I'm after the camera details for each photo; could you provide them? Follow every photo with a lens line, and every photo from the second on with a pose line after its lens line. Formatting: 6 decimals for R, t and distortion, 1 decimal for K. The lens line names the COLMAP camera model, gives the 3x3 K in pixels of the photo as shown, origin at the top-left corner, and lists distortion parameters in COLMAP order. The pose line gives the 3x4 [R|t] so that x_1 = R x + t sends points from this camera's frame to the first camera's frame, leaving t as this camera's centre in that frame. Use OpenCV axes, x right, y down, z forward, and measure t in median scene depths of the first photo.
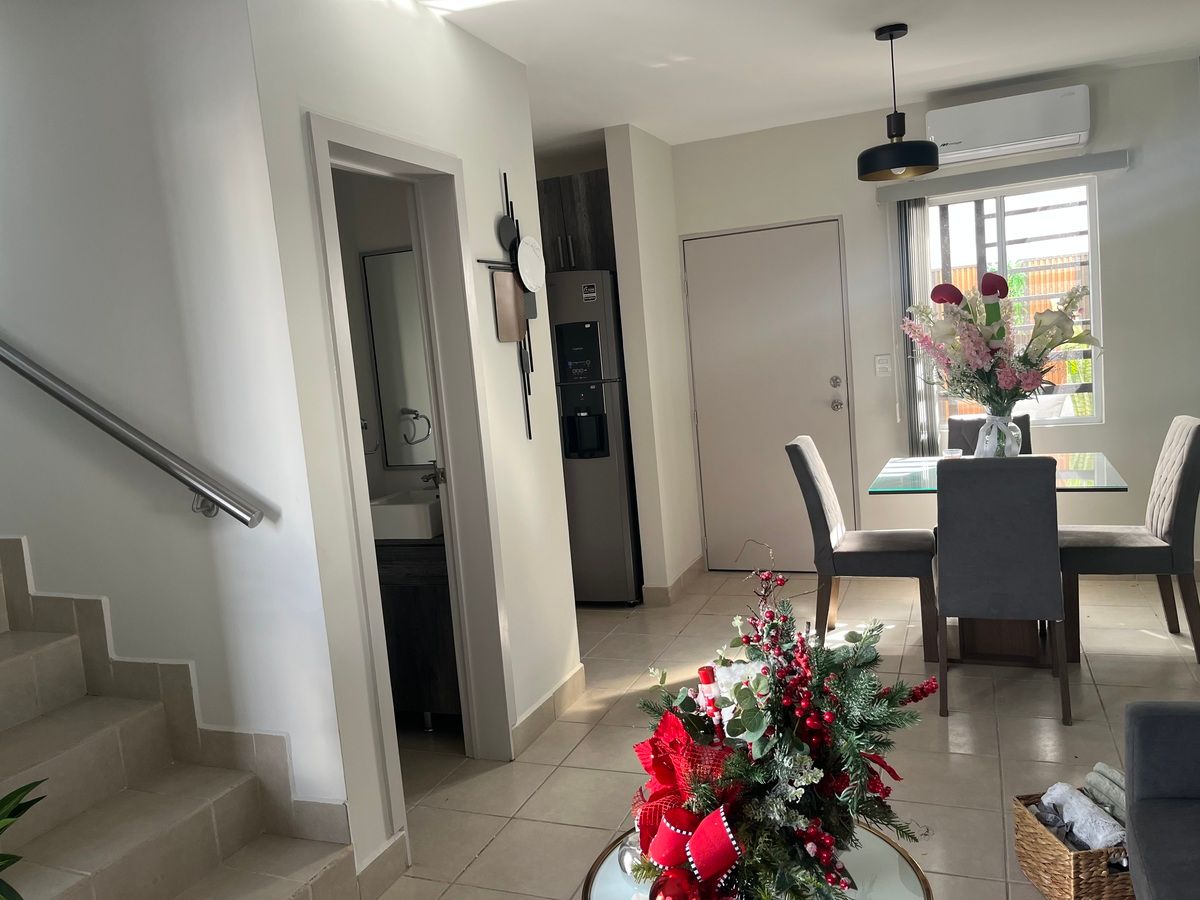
lens RADIAL K [[912.7, 0, 598.3], [0, 912.7, 450.4], [0, 0, 1]] dist [0.054315, -0.079017]
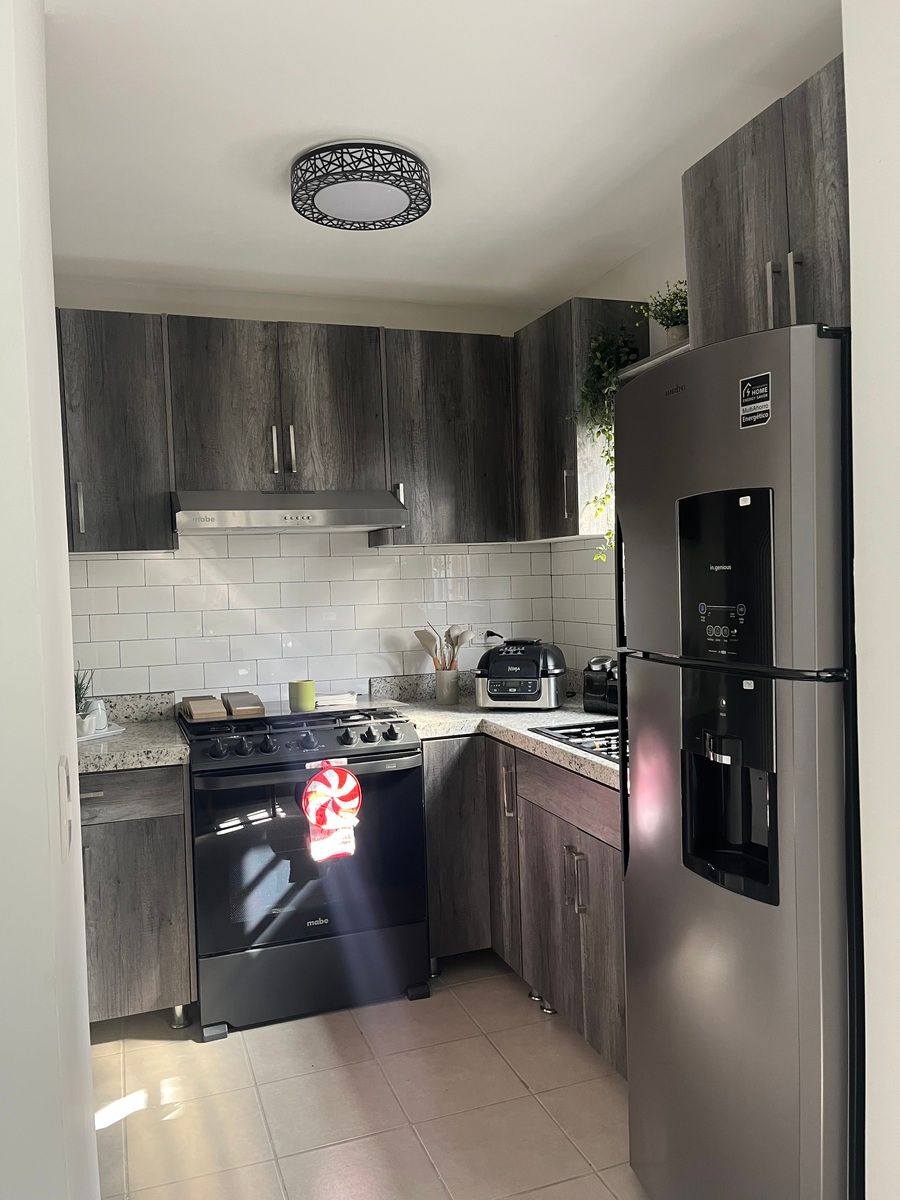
lens RADIAL K [[912.7, 0, 451.0], [0, 912.7, 597.5], [0, 0, 1]] dist [0.054315, -0.079017]
pose [[0.669011, 0.087261, -0.738113, 0.164404], [-0.112080, 0.993572, 0.015875, -0.094189], [0.734754, 0.072107, 0.674491, 0.692564]]
